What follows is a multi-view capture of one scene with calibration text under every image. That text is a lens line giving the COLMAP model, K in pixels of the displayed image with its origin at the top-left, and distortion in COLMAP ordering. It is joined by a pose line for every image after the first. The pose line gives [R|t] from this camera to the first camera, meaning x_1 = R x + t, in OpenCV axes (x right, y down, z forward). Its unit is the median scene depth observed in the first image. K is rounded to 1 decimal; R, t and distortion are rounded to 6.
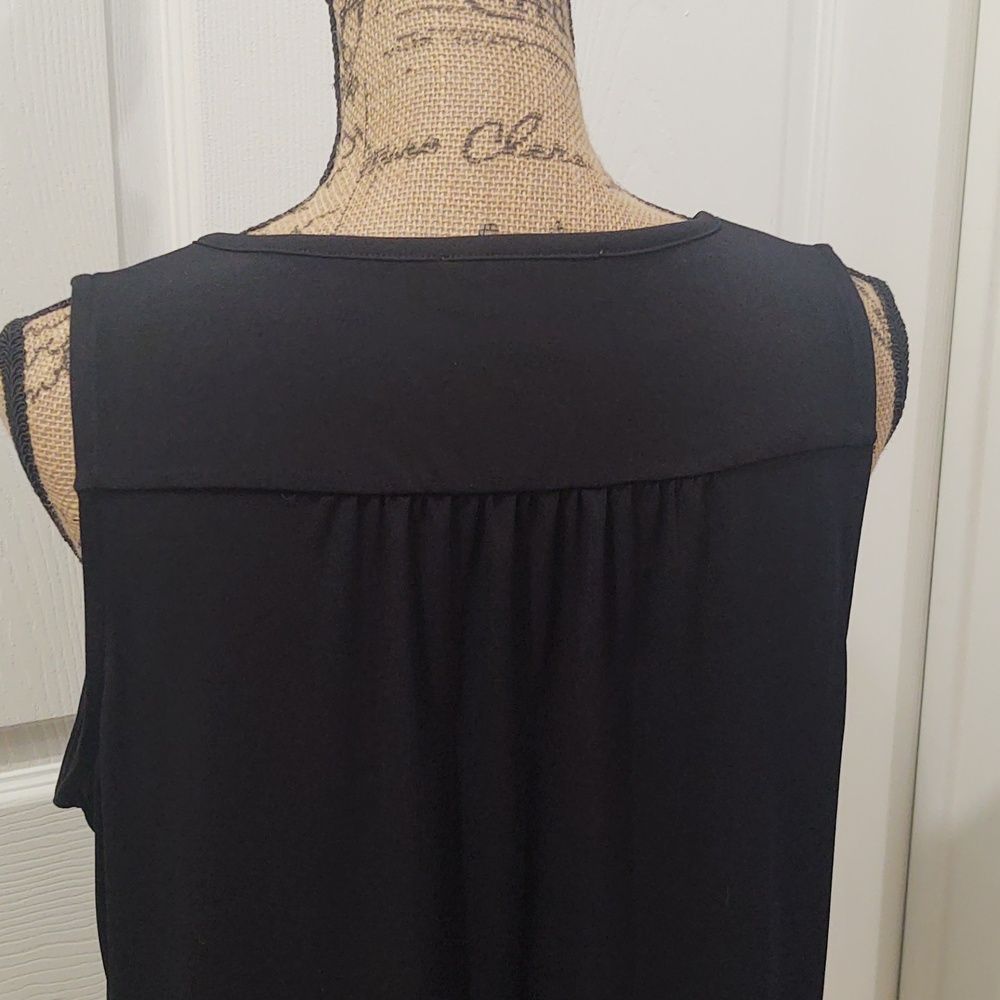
lens RADIAL K [[1596.6, 0, 500.0], [0, 1596.6, 500.0], [0, 0, 1]] dist [0.178967, -0.029963]
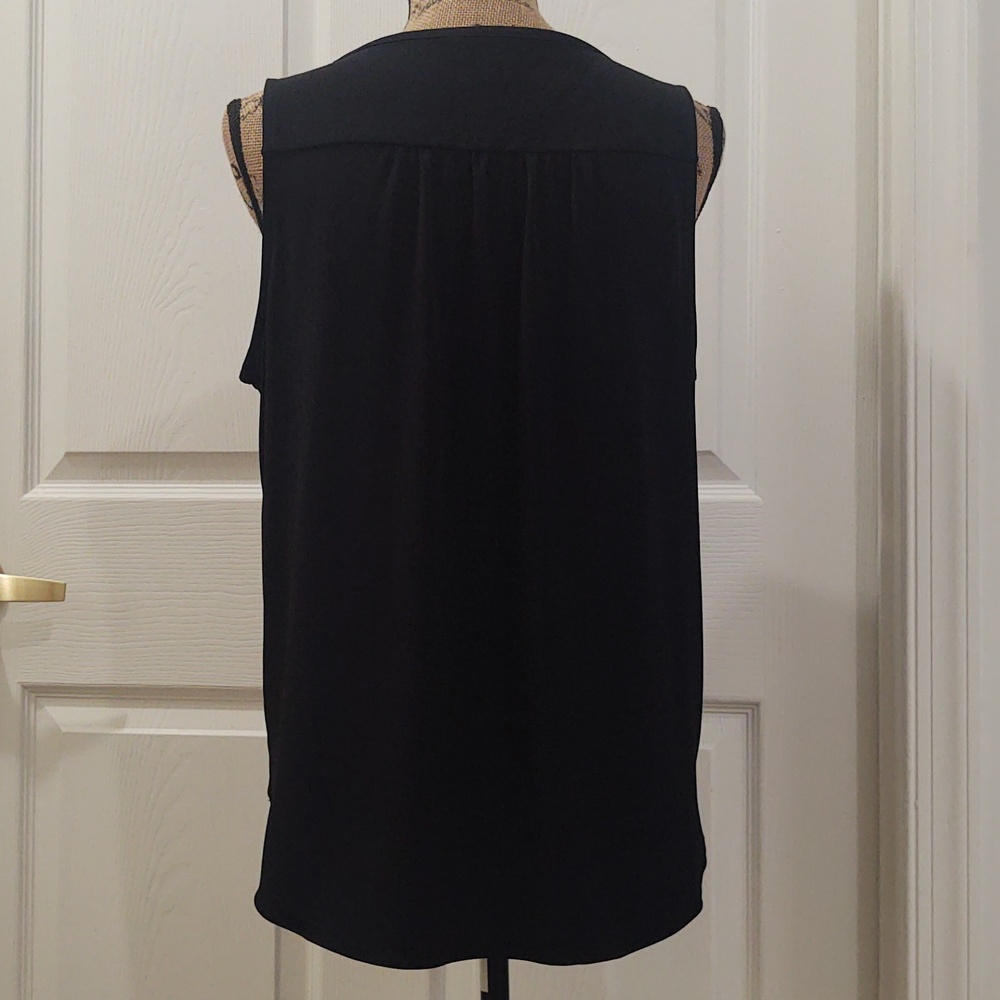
lens RADIAL K [[1596.6, 0, 500.0], [0, 1596.6, 500.0], [0, 0, 1]] dist [0.178967, -0.029963]
pose [[0.996223, -0.005468, -0.086663, 0.183588], [-0.019063, 0.959899, -0.279697, 0.908541], [0.084717, 0.280293, 0.956169, -0.700333]]
